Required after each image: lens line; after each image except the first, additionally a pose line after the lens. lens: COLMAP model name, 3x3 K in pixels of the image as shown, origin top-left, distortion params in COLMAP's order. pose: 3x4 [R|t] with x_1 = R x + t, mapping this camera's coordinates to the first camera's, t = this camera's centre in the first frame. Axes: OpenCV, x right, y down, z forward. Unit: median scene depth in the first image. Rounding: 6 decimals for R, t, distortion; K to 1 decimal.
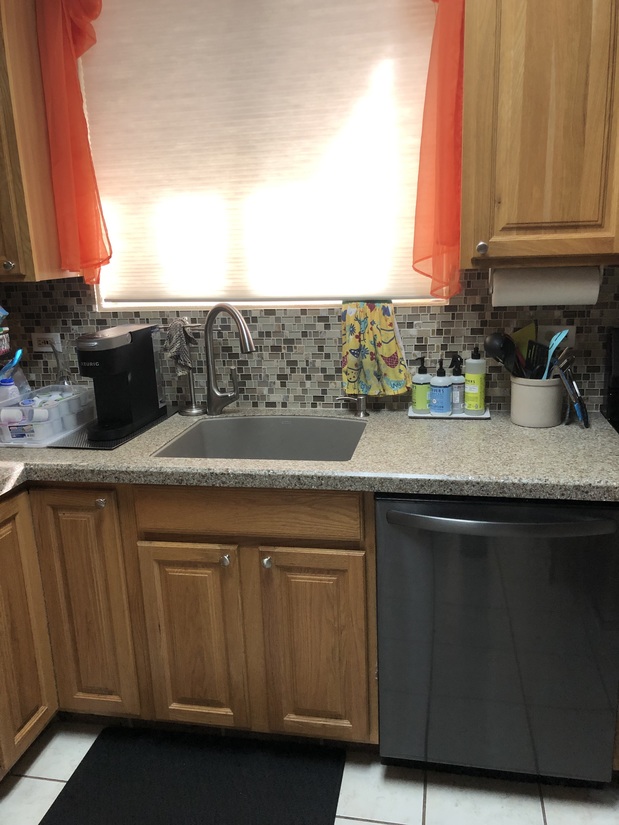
lens RADIAL K [[672.6, 0, 310.1], [0, 672.6, 406.8], [0, 0, 1]] dist [0.037906, -0.044193]
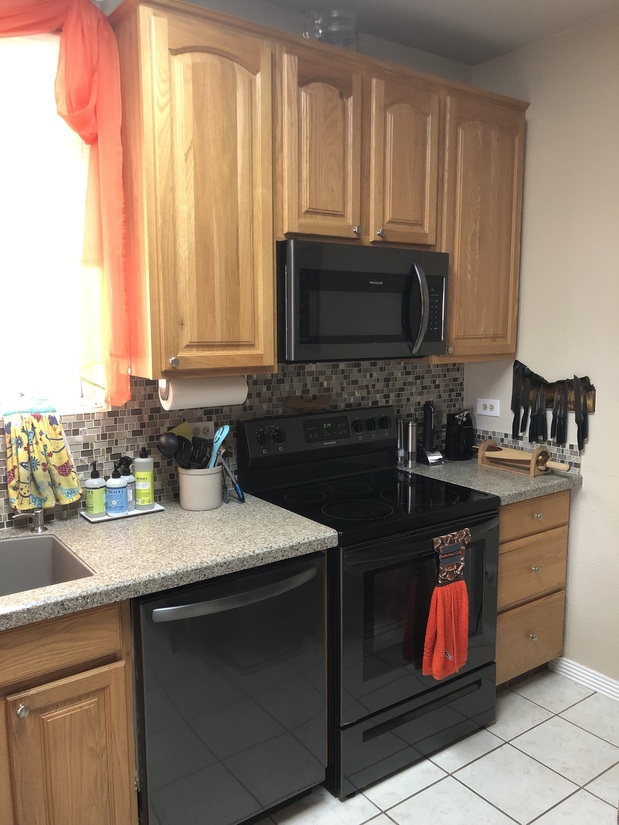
lens RADIAL K [[672.6, 0, 309.4], [0, 672.6, 409.7], [0, 0, 1]] dist [0.037906, -0.044193]
pose [[0.681214, -0.062948, 0.729373, -0.414880], [0.152604, 0.986620, -0.057378, -0.050302], [-0.716003, 0.150392, 0.681705, 0.055811]]
